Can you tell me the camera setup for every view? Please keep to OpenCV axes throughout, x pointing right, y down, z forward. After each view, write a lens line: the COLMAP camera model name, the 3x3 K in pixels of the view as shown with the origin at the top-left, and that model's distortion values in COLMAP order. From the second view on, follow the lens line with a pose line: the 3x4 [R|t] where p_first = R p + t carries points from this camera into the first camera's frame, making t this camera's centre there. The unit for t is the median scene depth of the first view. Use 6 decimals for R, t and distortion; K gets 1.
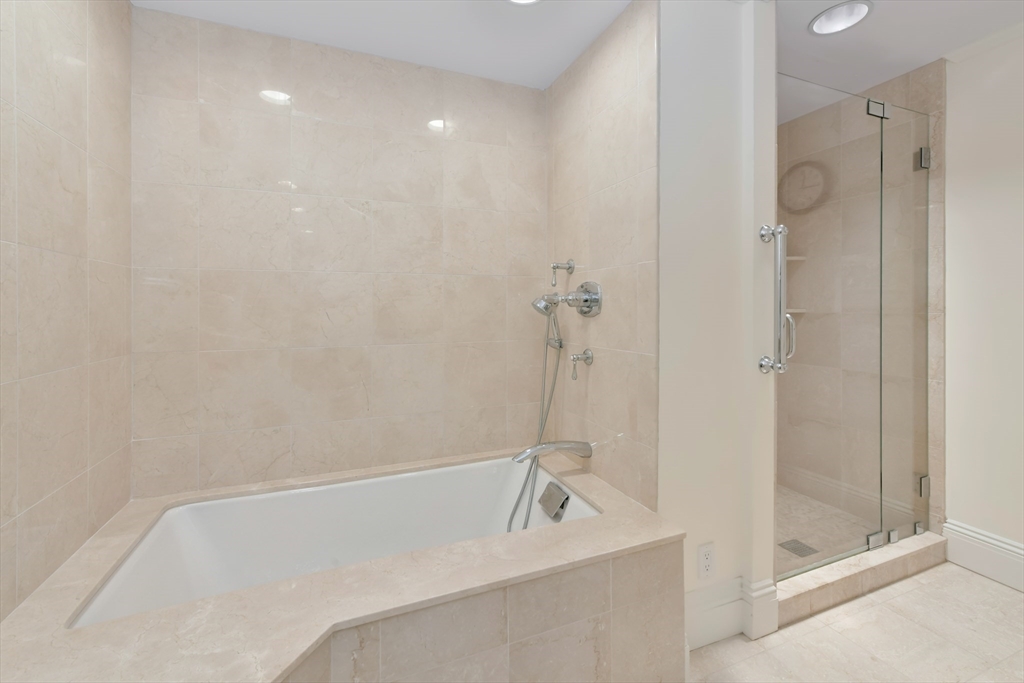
lens RADIAL K [[422.1, 0, 501.7], [0, 422.1, 308.1], [0, 0, 1]] dist [0.004363, -0.000572]
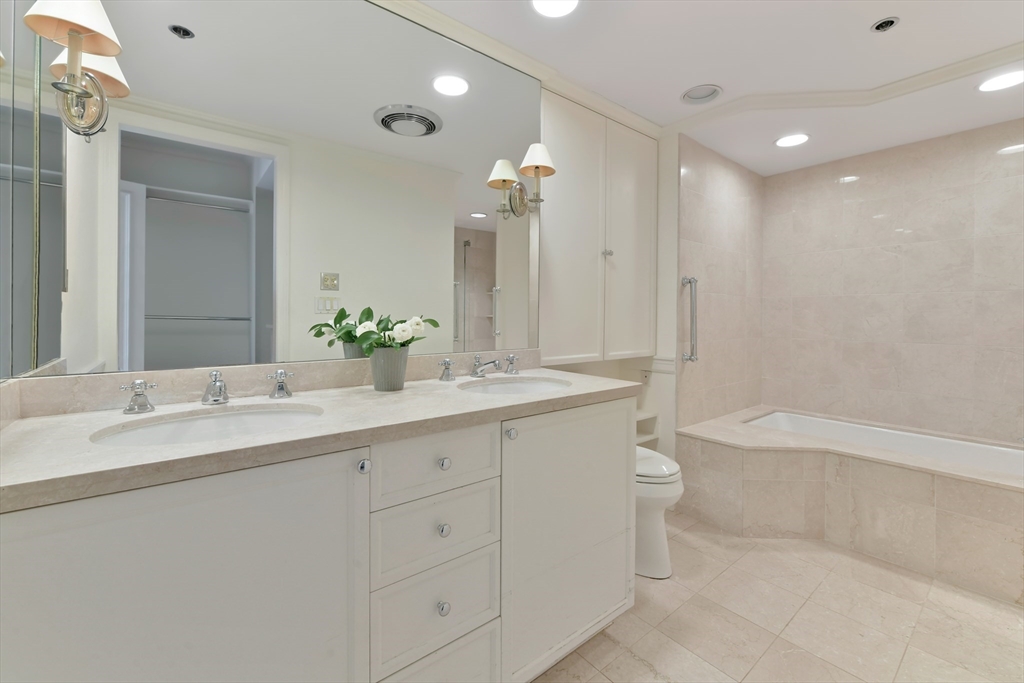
lens RADIAL K [[422.1, 0, 524.2], [0, 422.1, 314.2], [0, 0, 1]] dist [0.004363, -0.000572]
pose [[0.302112, 0.002951, -0.953268, 0.708079], [-0.010267, 0.999947, -0.000158, 0.002926], [0.953217, 0.009835, 0.302126, -0.706751]]
